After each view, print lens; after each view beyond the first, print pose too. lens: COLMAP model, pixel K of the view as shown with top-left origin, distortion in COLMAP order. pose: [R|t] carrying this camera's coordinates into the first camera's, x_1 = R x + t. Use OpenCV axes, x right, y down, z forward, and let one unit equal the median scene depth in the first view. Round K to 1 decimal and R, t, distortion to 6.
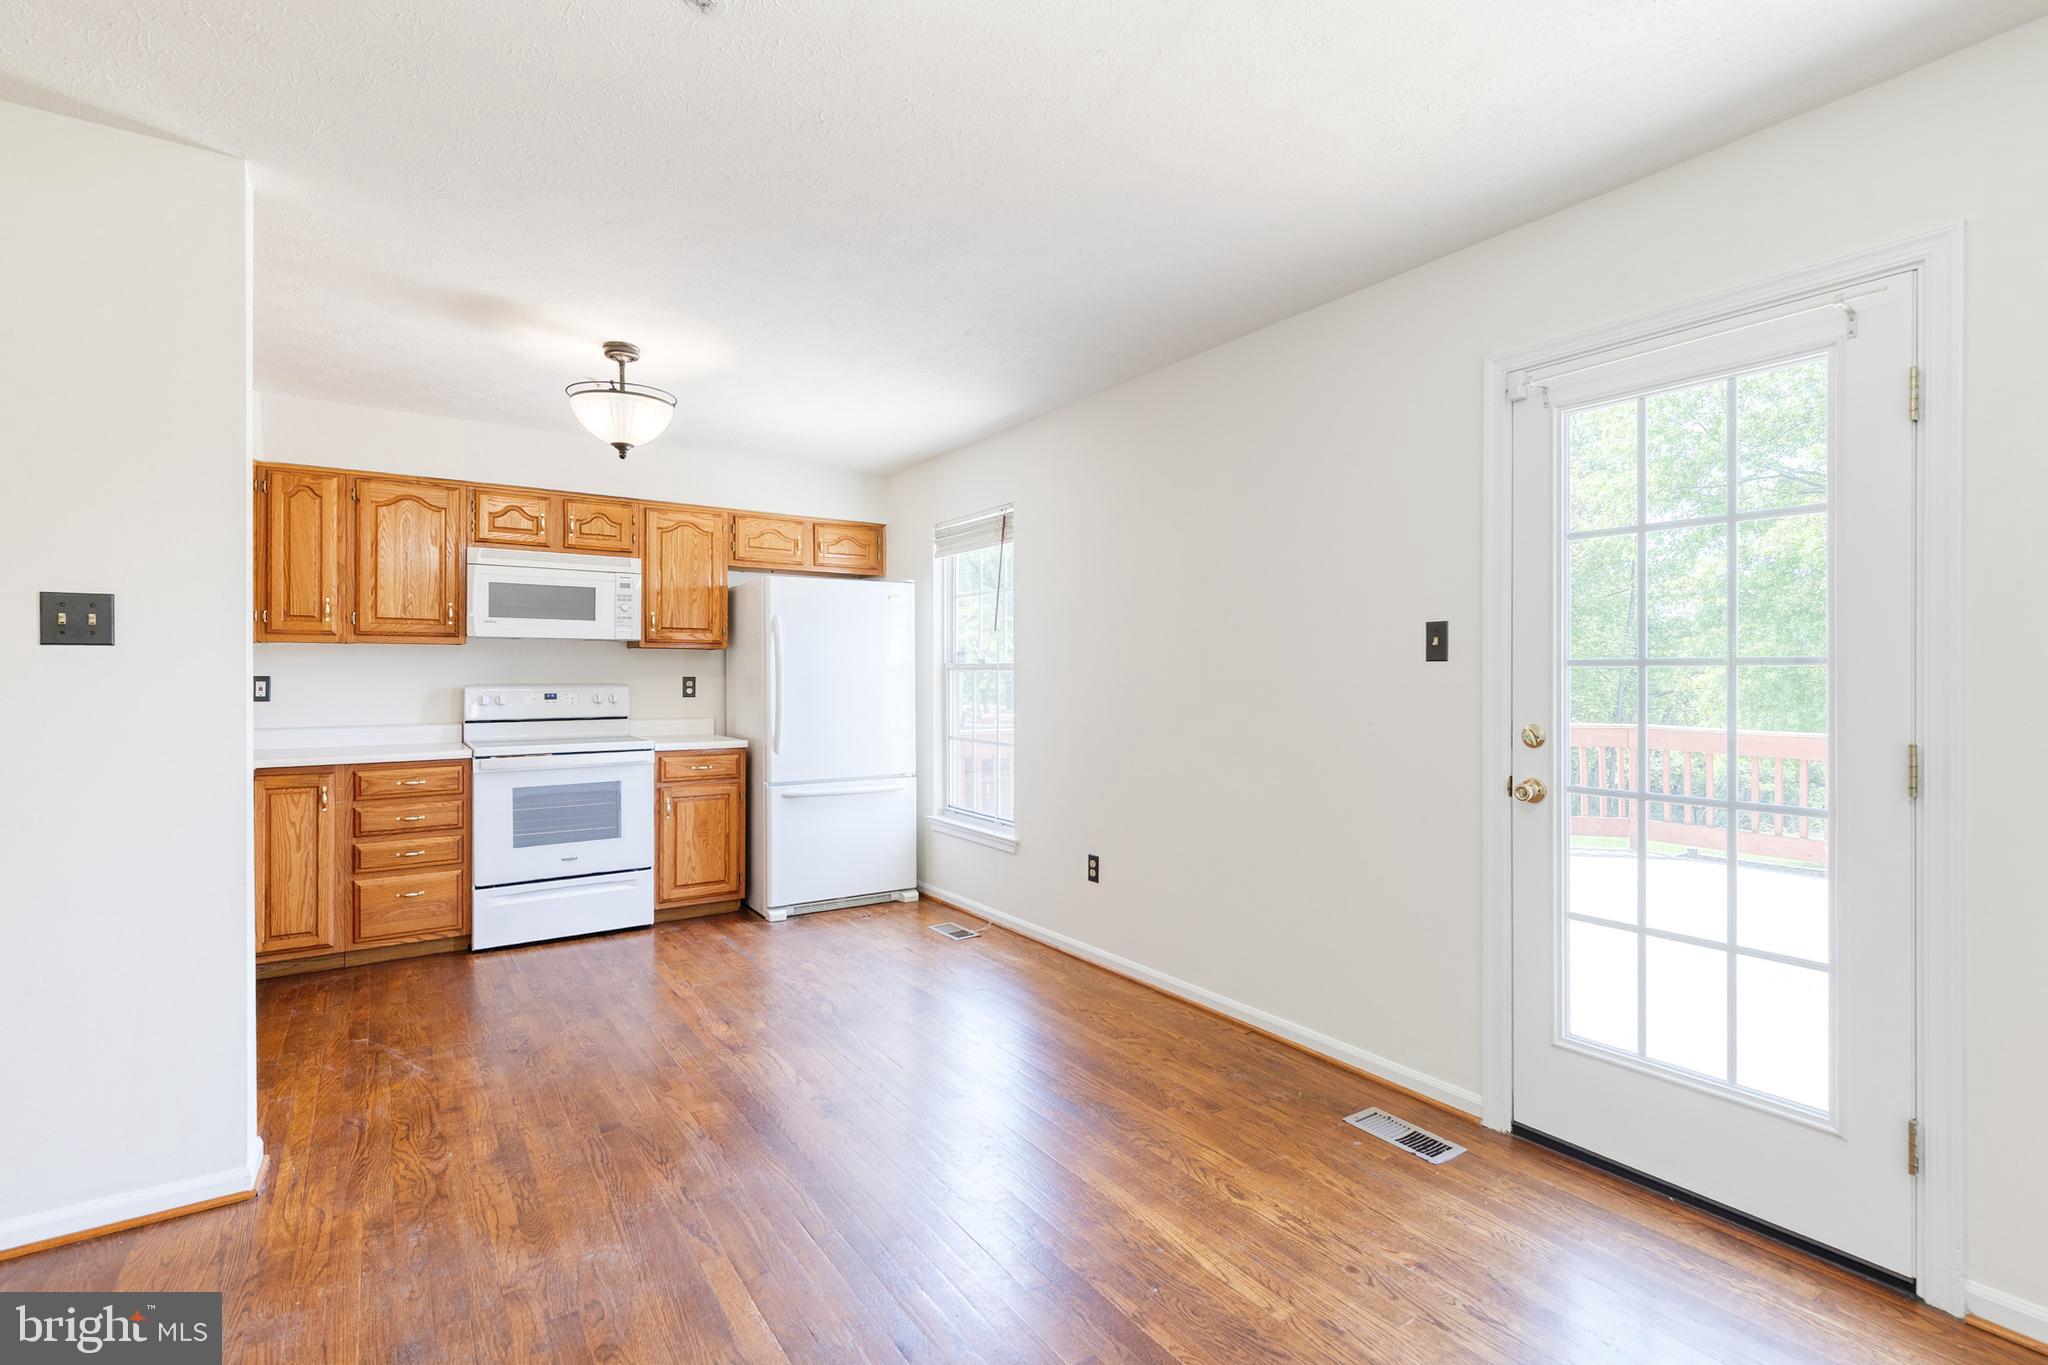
lens RADIAL K [[954.3, 0, 1041.6], [0, 954.3, 673.0], [0, 0, 1]] dist [0.008716, -0.000567]
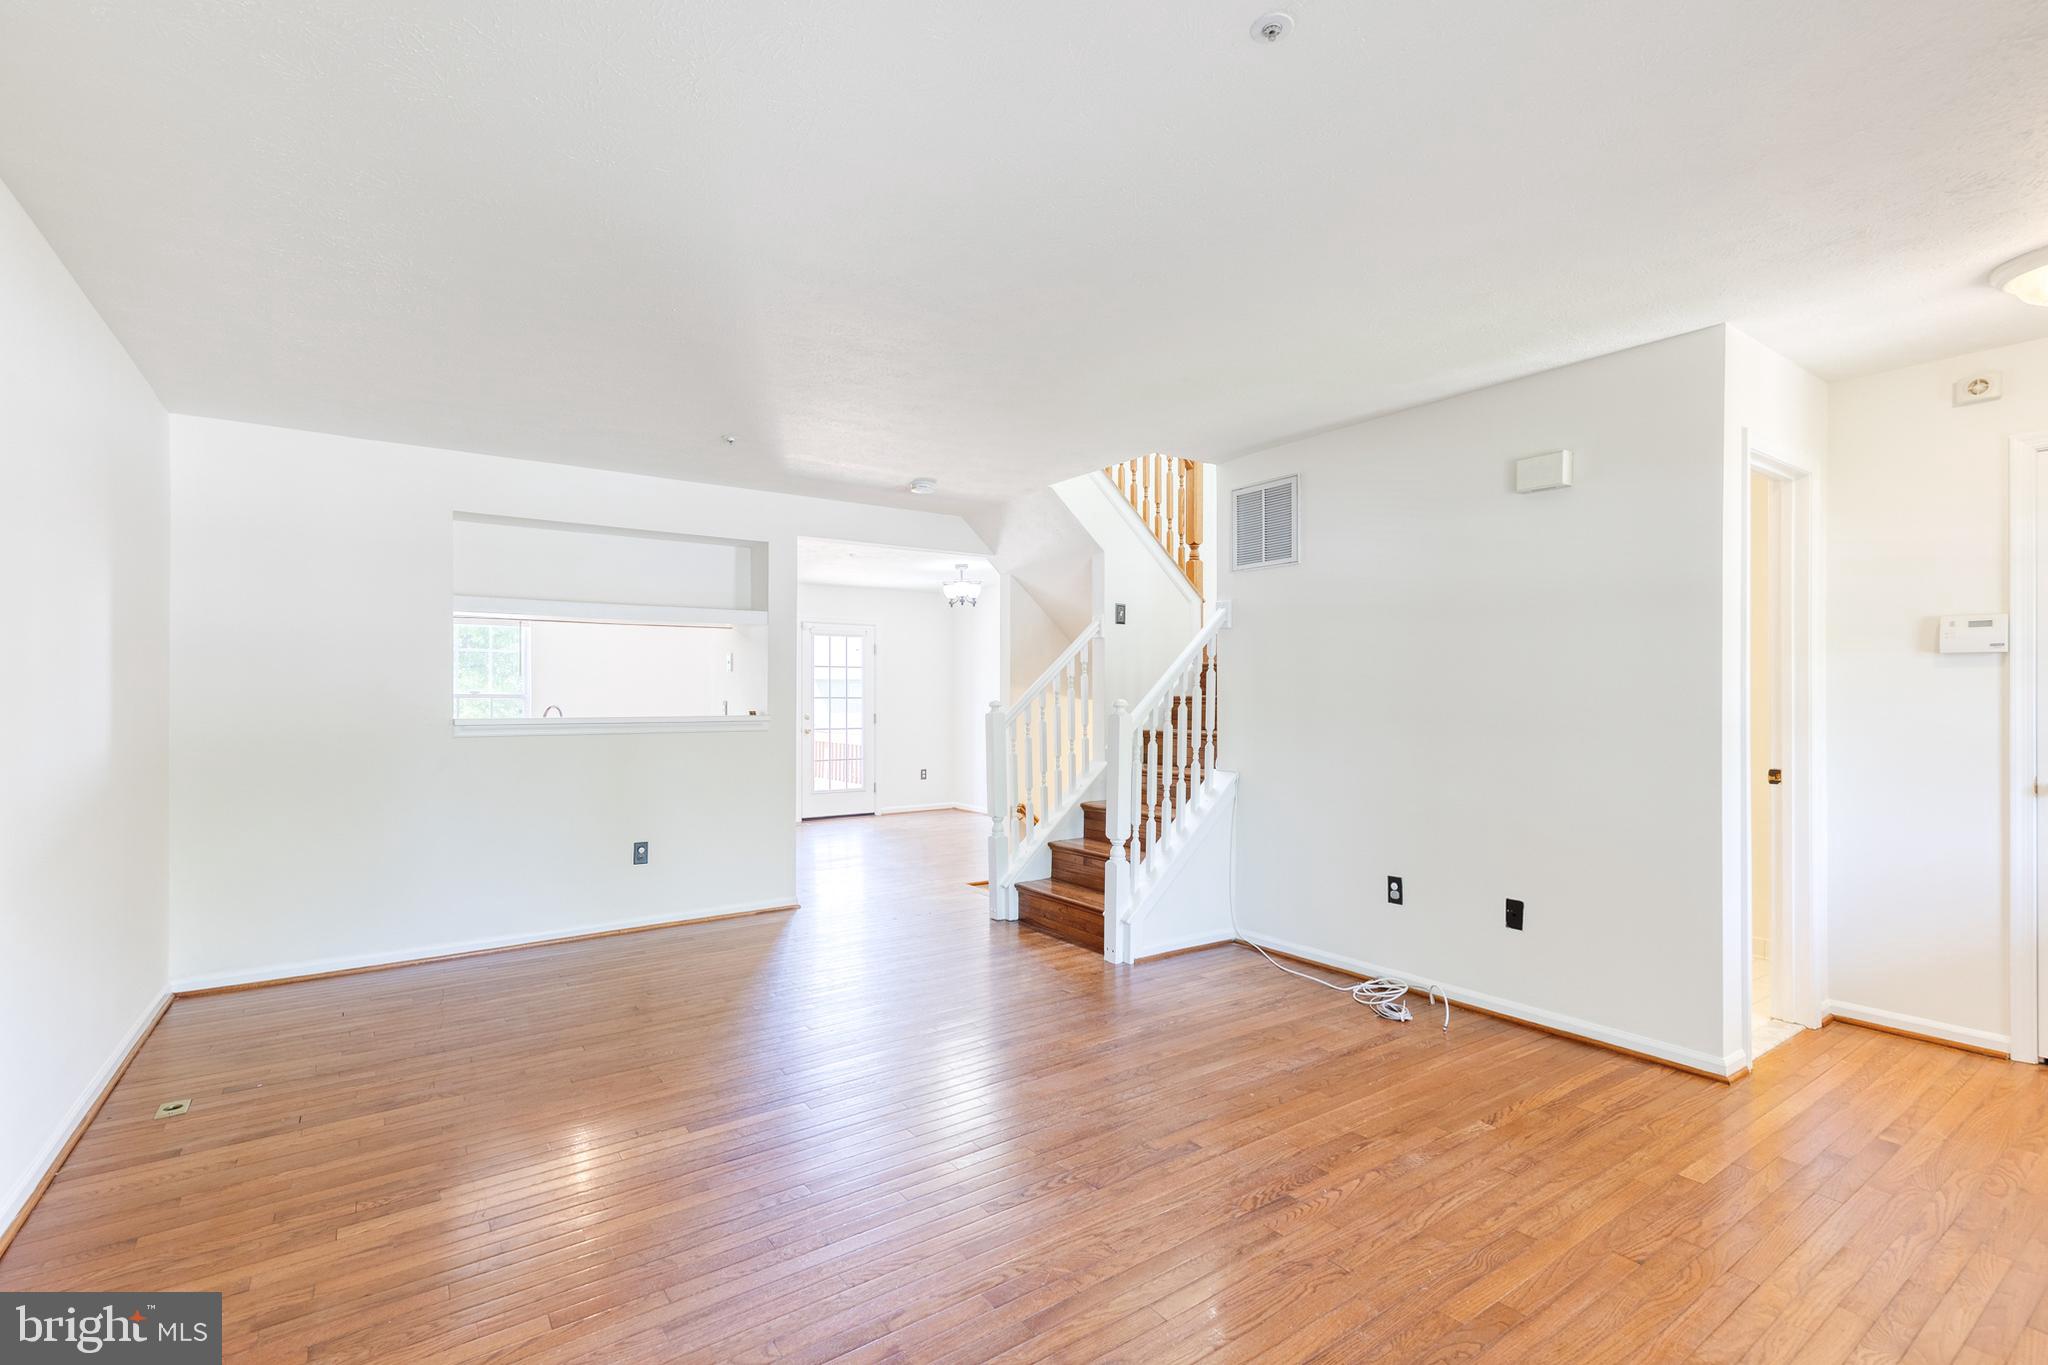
lens RADIAL K [[927.4, 0, 1055.8], [0, 927.4, 695.2], [0, 0, 1]] dist [0.011202, -0.000459]
pose [[-0.037778, 0.006208, 0.999267, -1.954812], [0.000617, 0.999981, -0.006190, 0.001405], [-0.999286, 0.000382, -0.037781, 0.076125]]
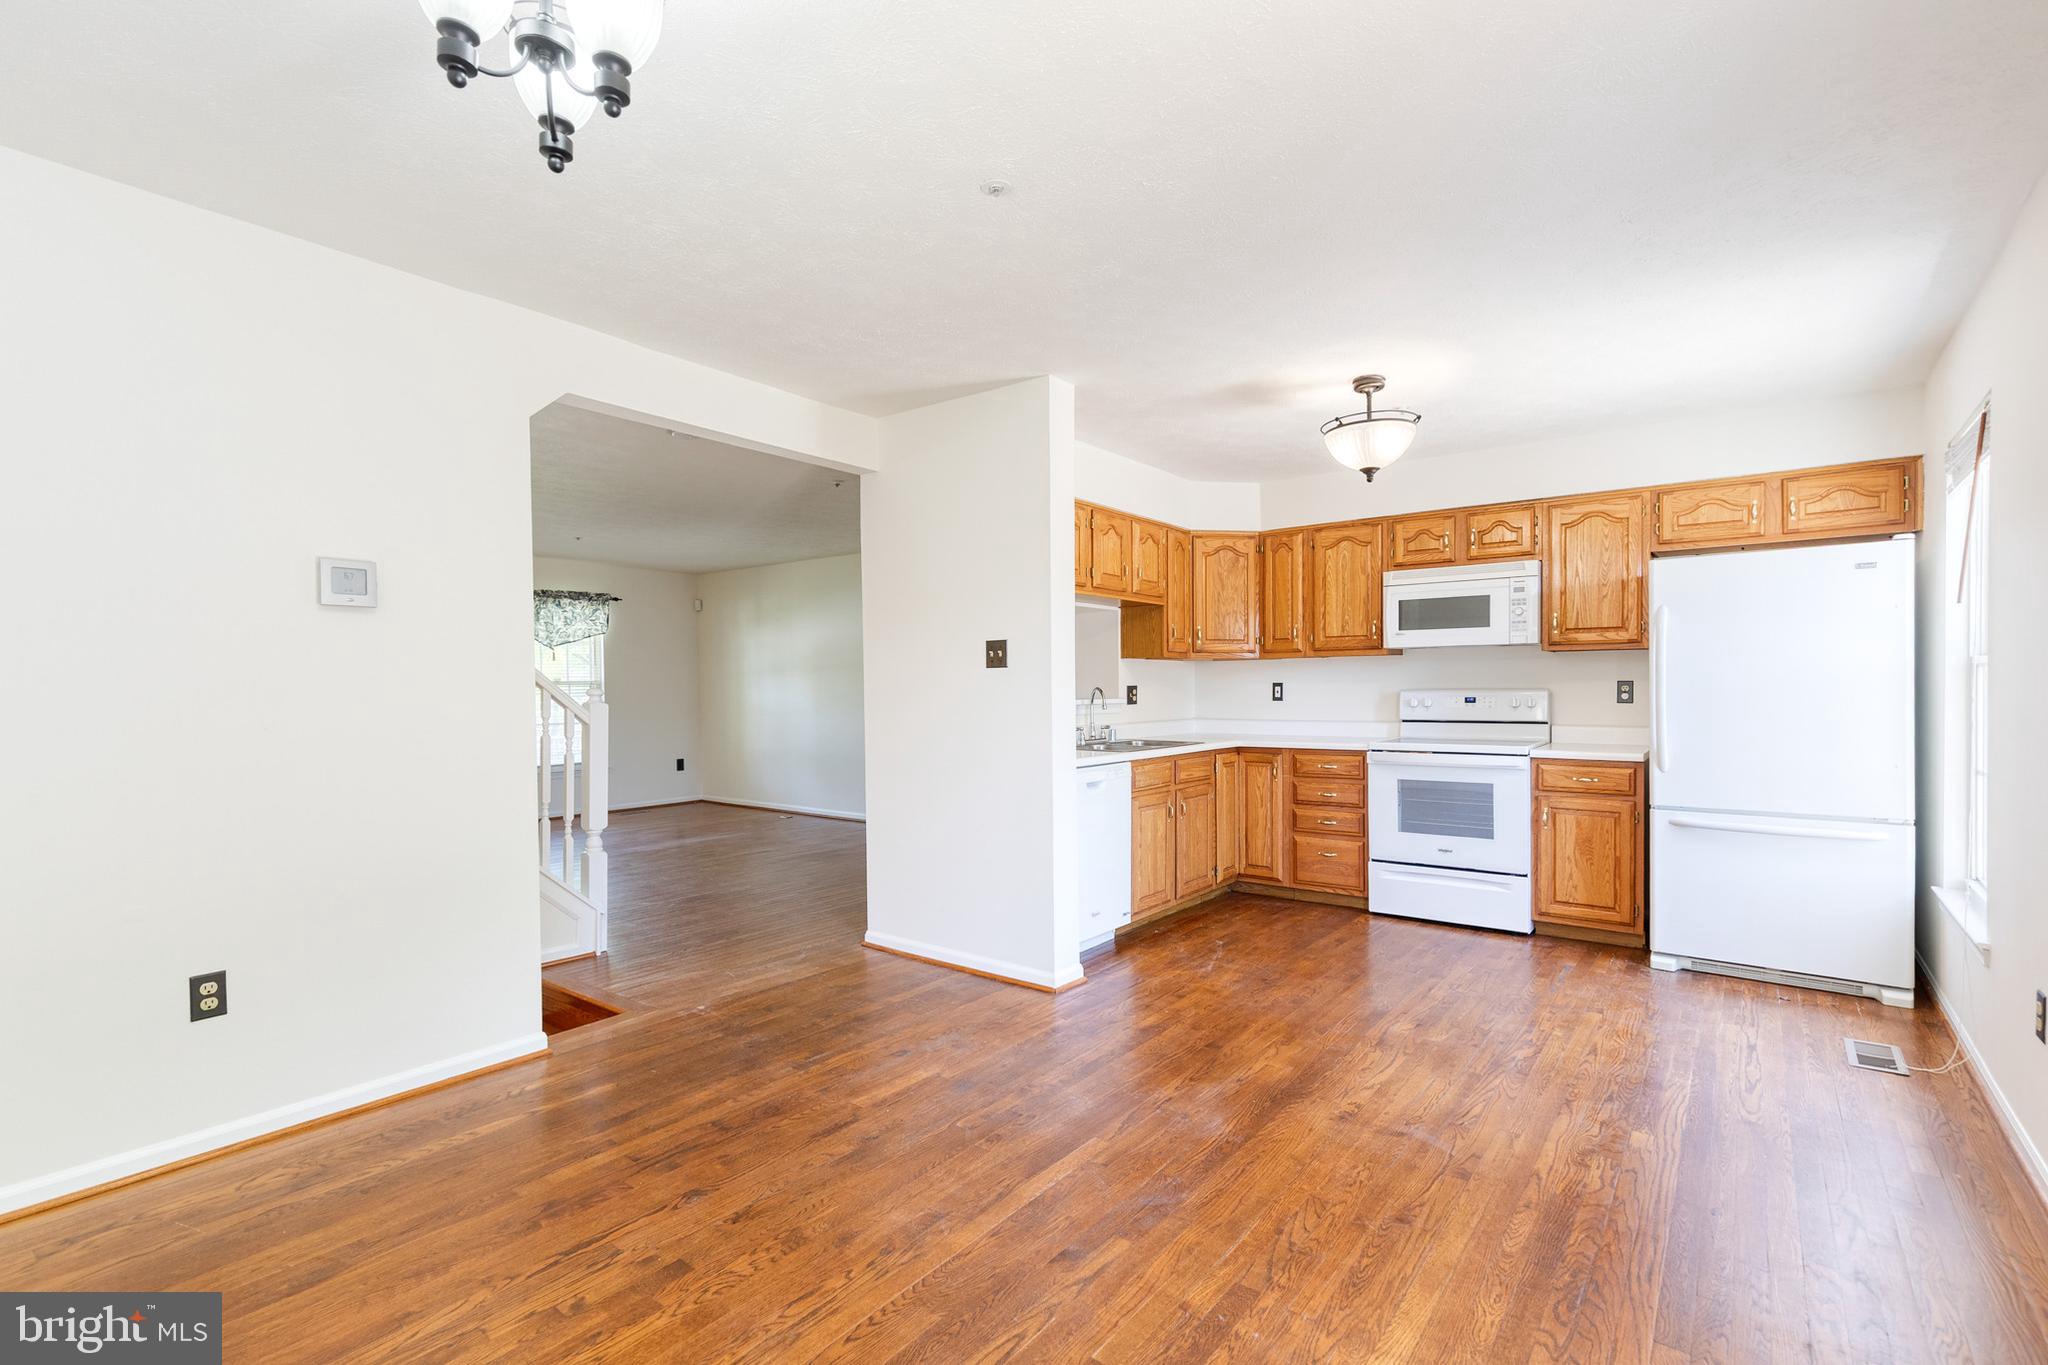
lens RADIAL K [[923.2, 0, 1042.9], [0, 923.2, 700.2], [0, 0, 1]] dist [0.013342, -0.005238]
pose [[0.306920, 0.012386, -0.951655, 0.377006], [0.010438, 0.999811, 0.016379, 0.003090], [0.951678, -0.014961, 0.306733, 0.262799]]
